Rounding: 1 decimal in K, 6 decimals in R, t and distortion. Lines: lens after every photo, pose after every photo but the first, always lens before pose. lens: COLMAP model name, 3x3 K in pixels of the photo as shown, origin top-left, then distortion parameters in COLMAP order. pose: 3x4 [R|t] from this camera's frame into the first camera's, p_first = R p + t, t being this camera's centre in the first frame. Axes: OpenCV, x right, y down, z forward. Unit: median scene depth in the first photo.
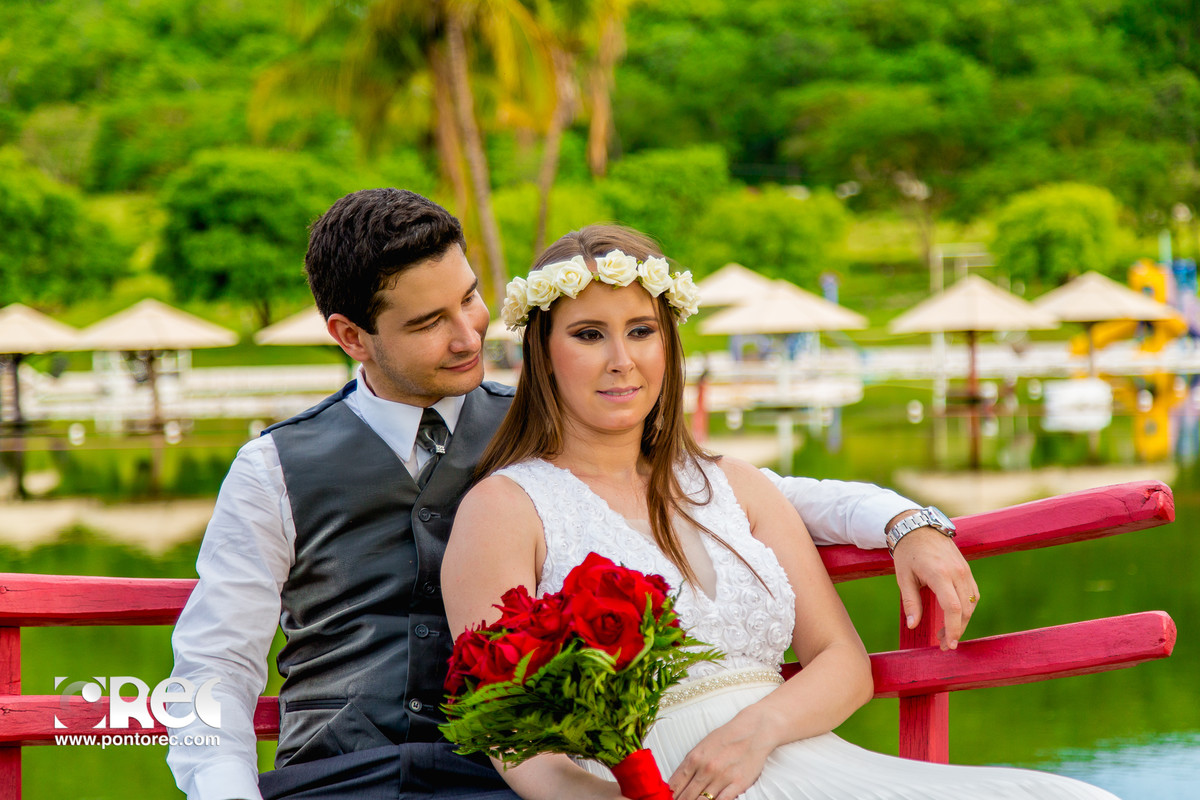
lens RADIAL K [[2697.1, 0, 604.5], [0, 2697.1, 401.4], [0, 0, 1]] dist [0.516975, 0.000000]
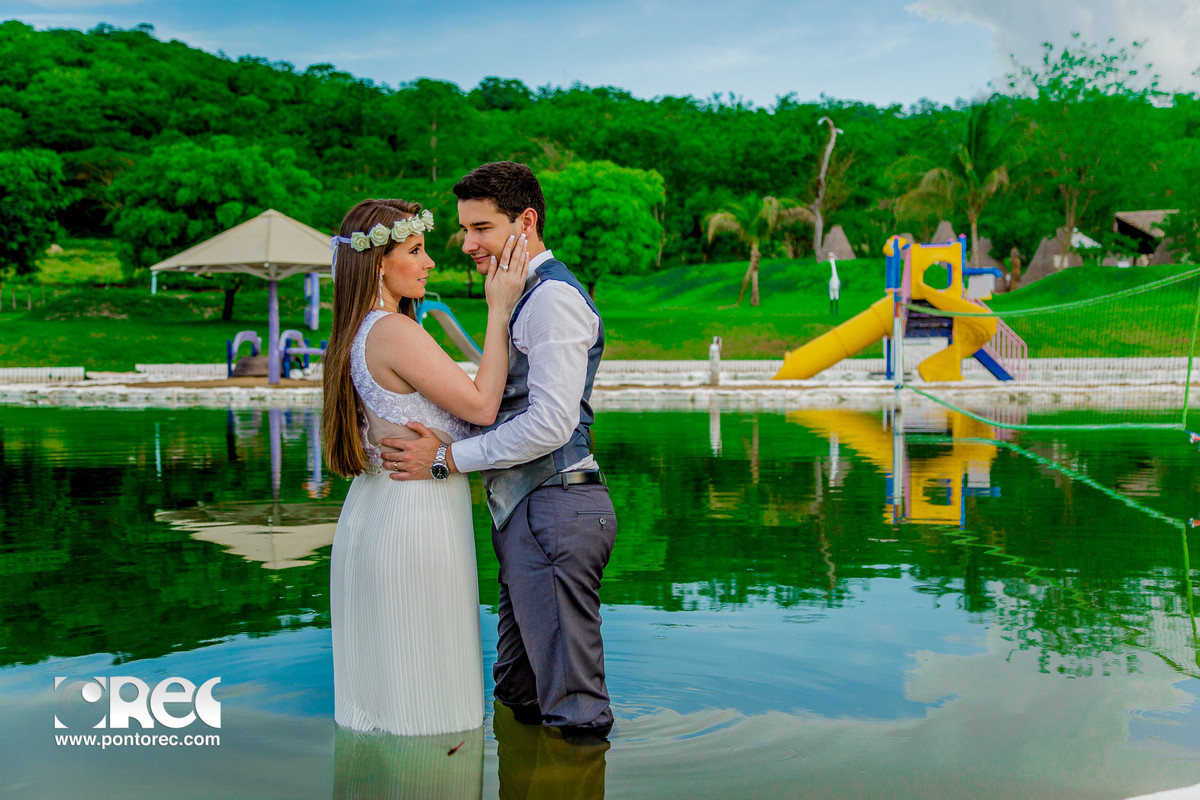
lens RADIAL K [[1632.1, 0, 587.4], [0, 1632.1, 399.8], [0, 0, 1]] dist [0.219274, 0.000000]
pose [[0.923029, 0.009246, 0.384619, -0.006687], [-0.011257, 0.999932, 0.002978, -0.002237], [-0.384566, -0.007078, 0.923071, 0.160582]]
